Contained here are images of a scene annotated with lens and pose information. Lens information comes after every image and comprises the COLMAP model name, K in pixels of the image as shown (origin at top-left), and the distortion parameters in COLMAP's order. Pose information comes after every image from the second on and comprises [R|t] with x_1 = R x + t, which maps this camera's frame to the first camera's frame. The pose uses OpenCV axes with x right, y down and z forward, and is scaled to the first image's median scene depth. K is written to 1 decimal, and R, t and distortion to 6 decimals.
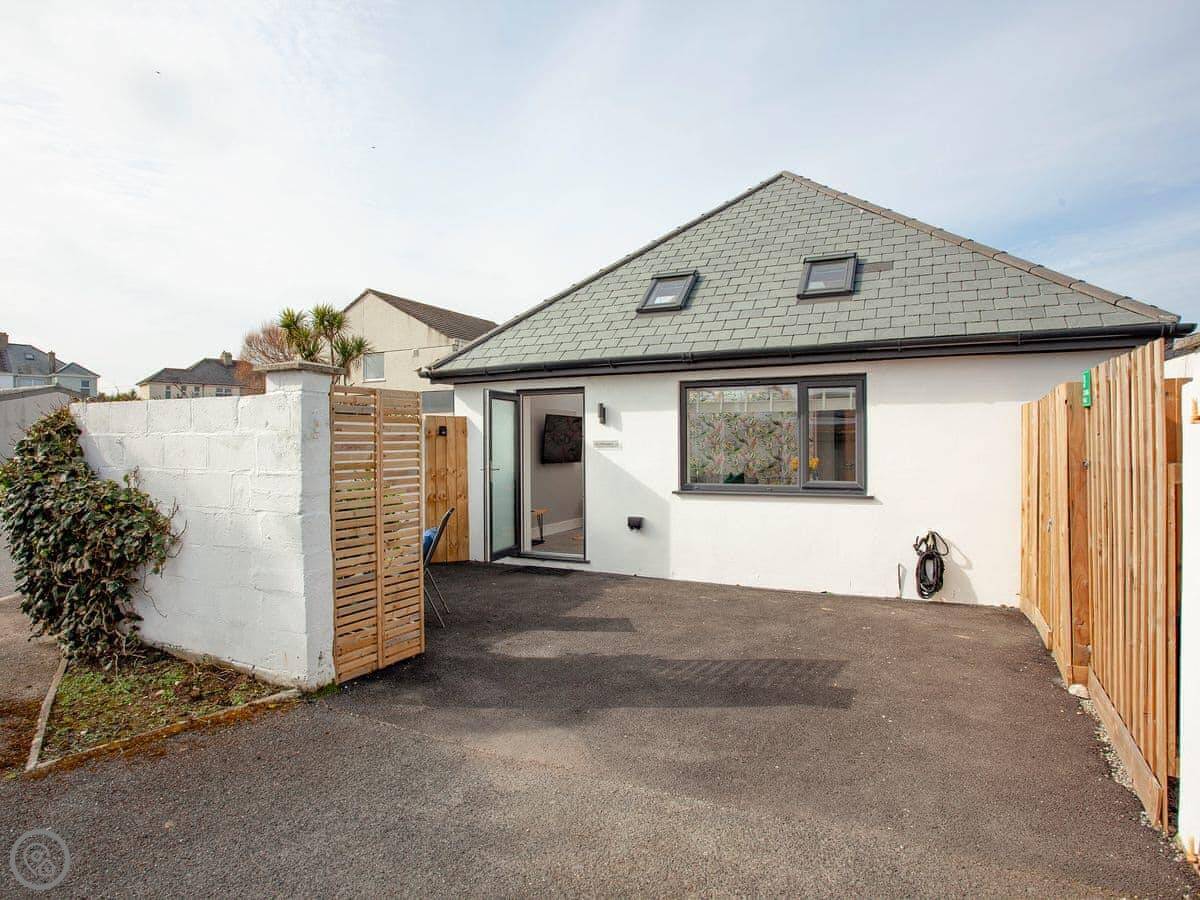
lens RADIAL K [[686.1, 0, 600.0], [0, 686.1, 450.0], [0, 0, 1]] dist [-0.004502, -0.000668]
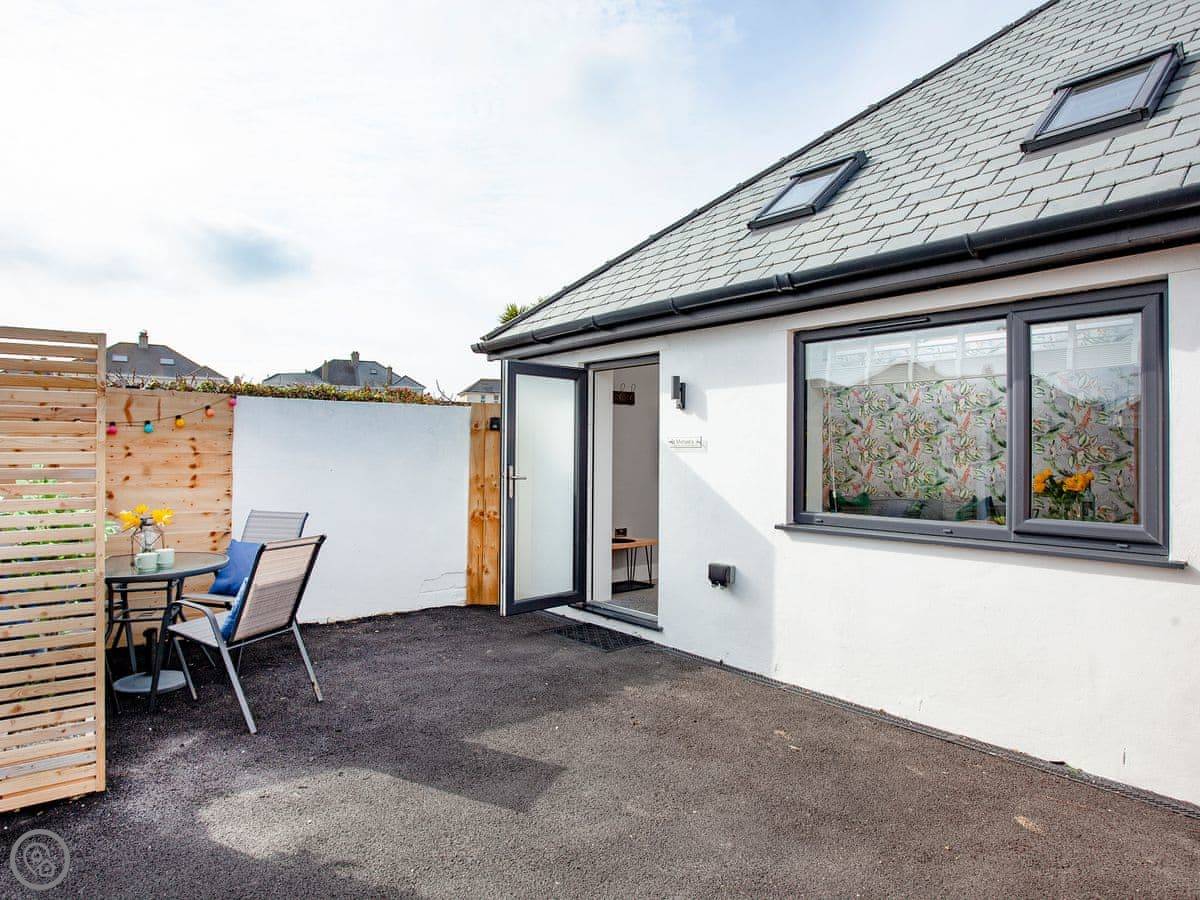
lens RADIAL K [[740.0, 0, 600.0], [0, 740.0, 450.0], [0, 0, 1]] dist [-0.010767, -0.001091]
pose [[0.907934, 0.011138, -0.418965, 0.223078], [-0.017152, 0.999797, -0.010592, 0.007115], [0.418762, 0.016803, 0.907941, 0.372030]]
